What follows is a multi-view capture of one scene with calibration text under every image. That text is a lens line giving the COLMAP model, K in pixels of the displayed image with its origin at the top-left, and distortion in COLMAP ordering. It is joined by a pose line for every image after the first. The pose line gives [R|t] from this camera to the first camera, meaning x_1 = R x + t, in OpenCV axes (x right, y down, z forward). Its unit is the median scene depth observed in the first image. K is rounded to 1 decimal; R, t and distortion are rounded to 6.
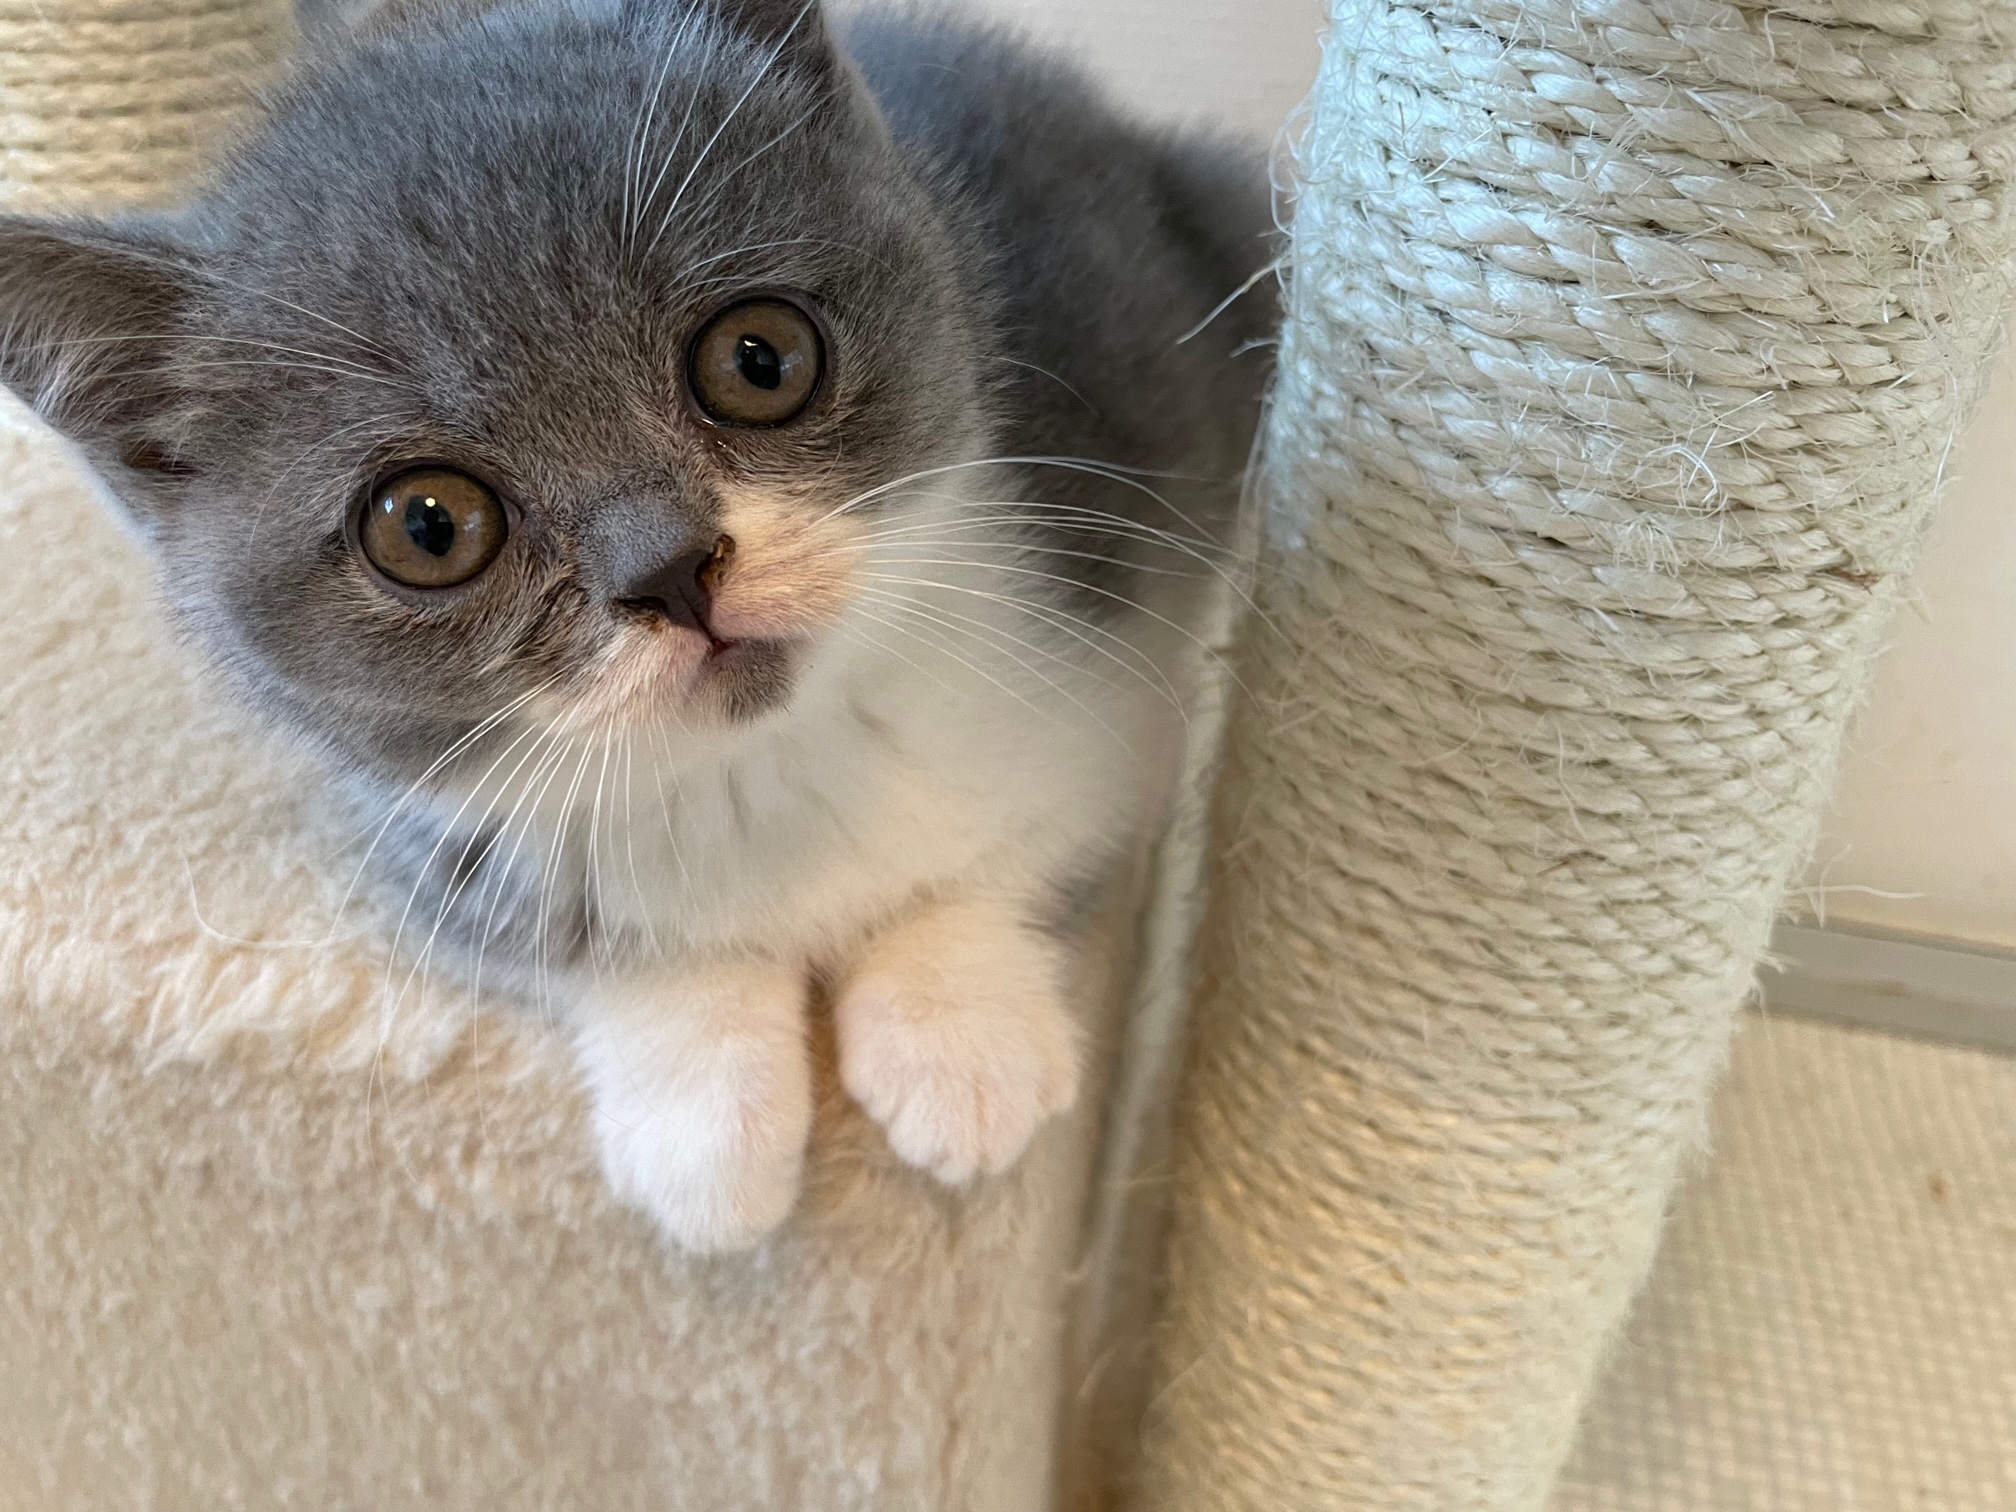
lens RADIAL K [[1564.7, 0, 1008.0], [0, 1564.7, 756.0], [0, 0, 1]] dist [0.061379, -0.120204]
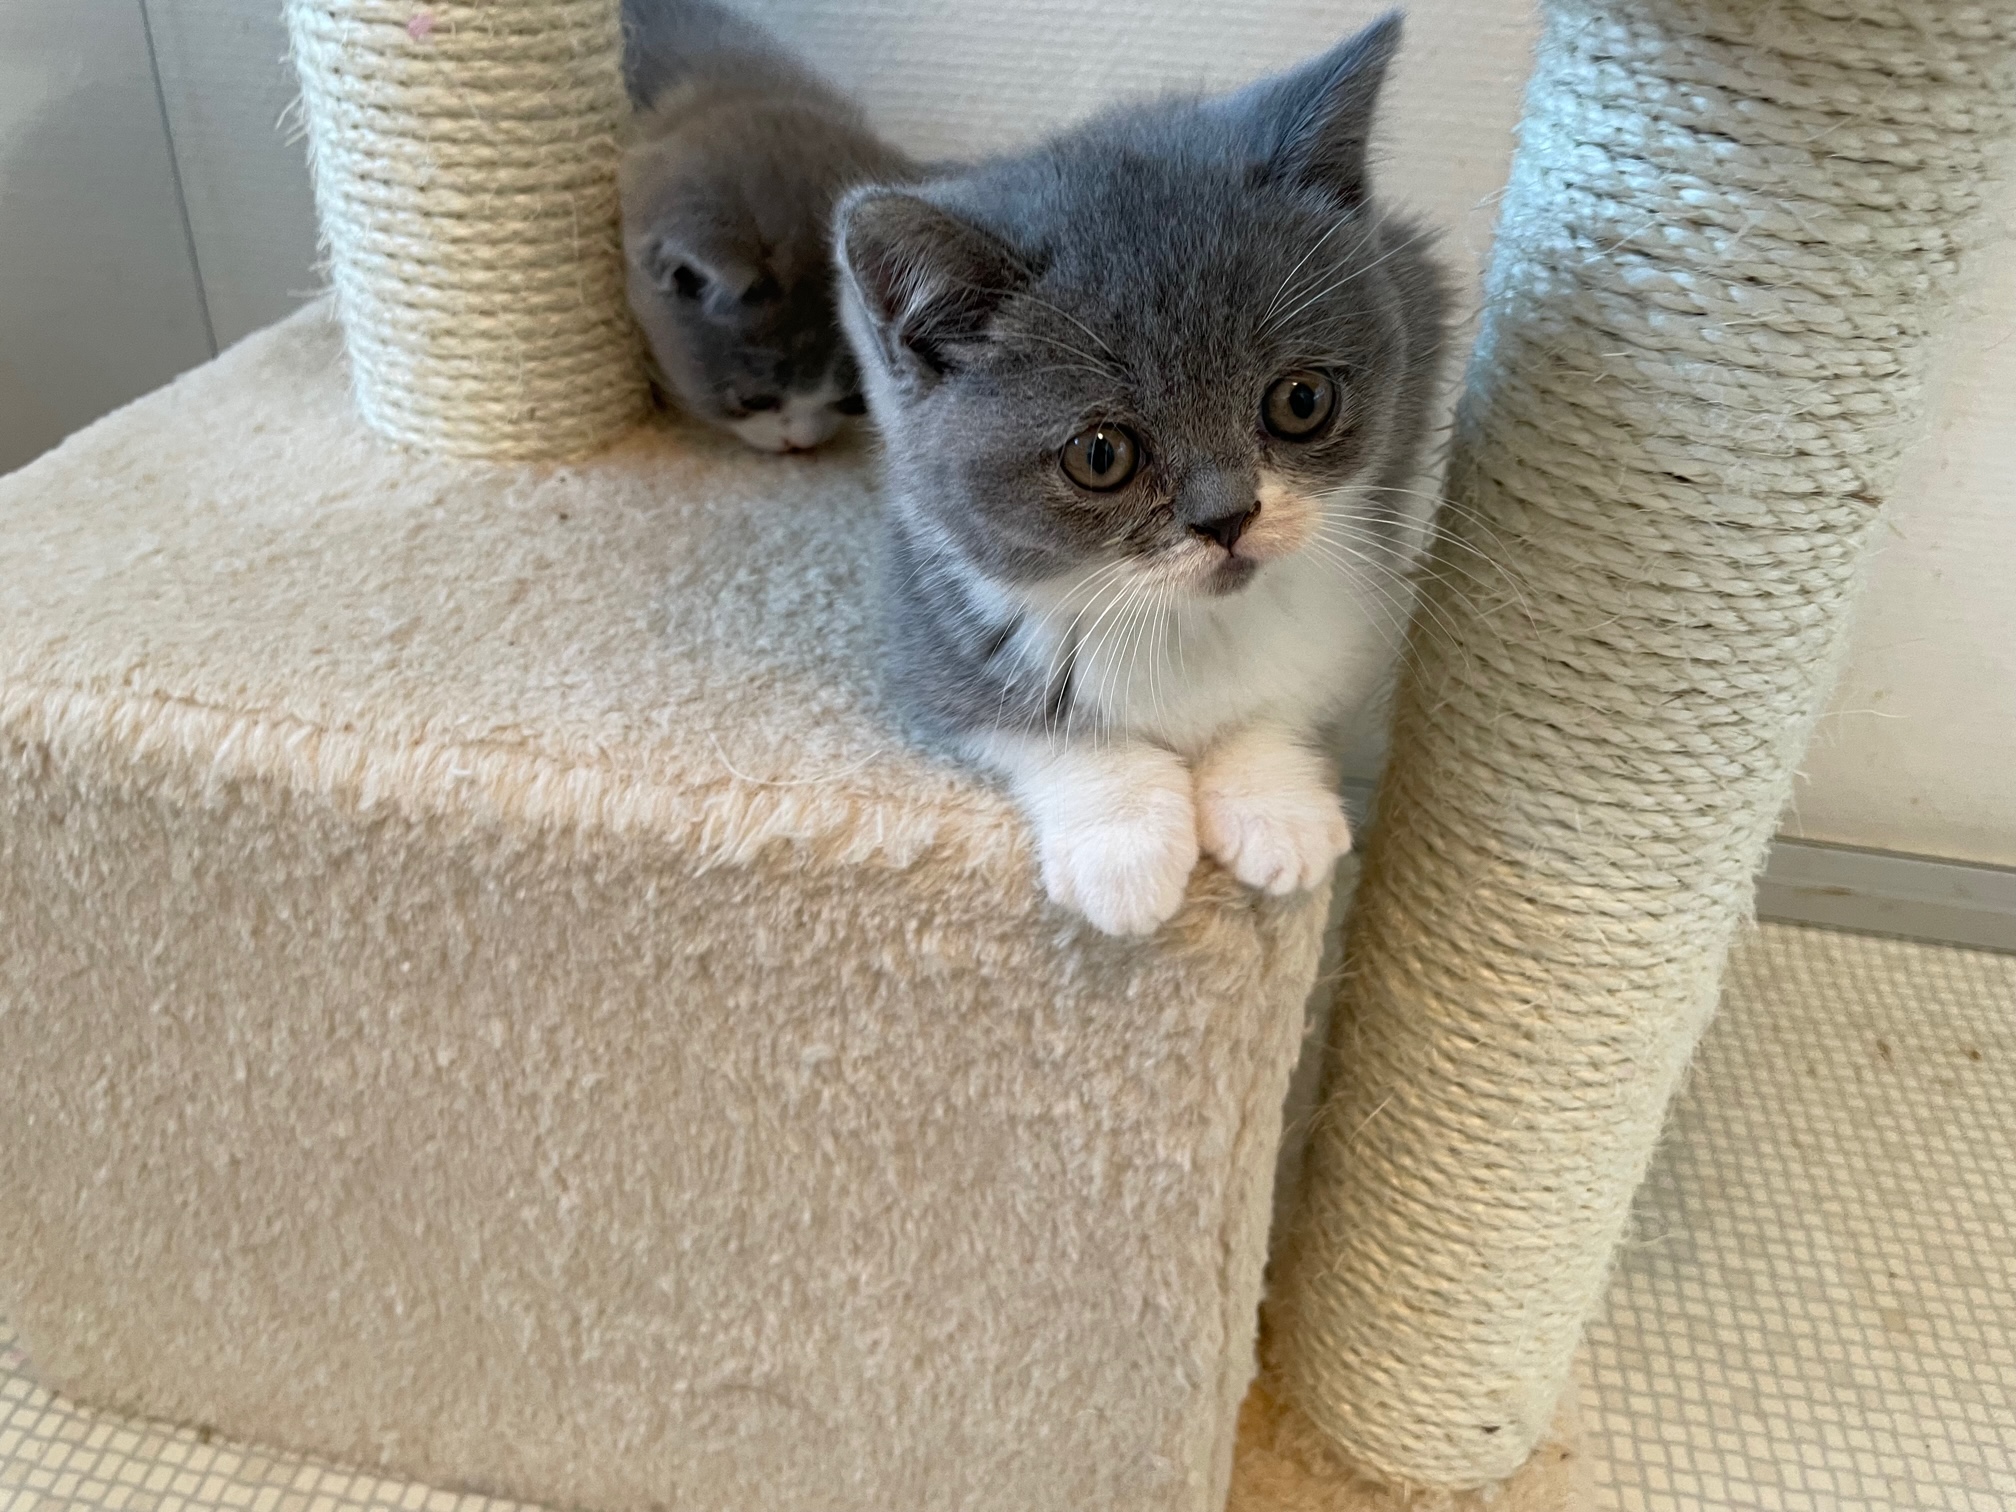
lens RADIAL K [[1536.2, 0, 1008.0], [0, 1536.2, 756.0], [0, 0, 1]] dist [0.069575, -0.114834]
pose [[0.998743, -0.023432, 0.044315, -0.320186], [0.023947, 0.999651, -0.011131, 0.113325], [-0.044039, 0.012178, 0.998956, -0.409882]]
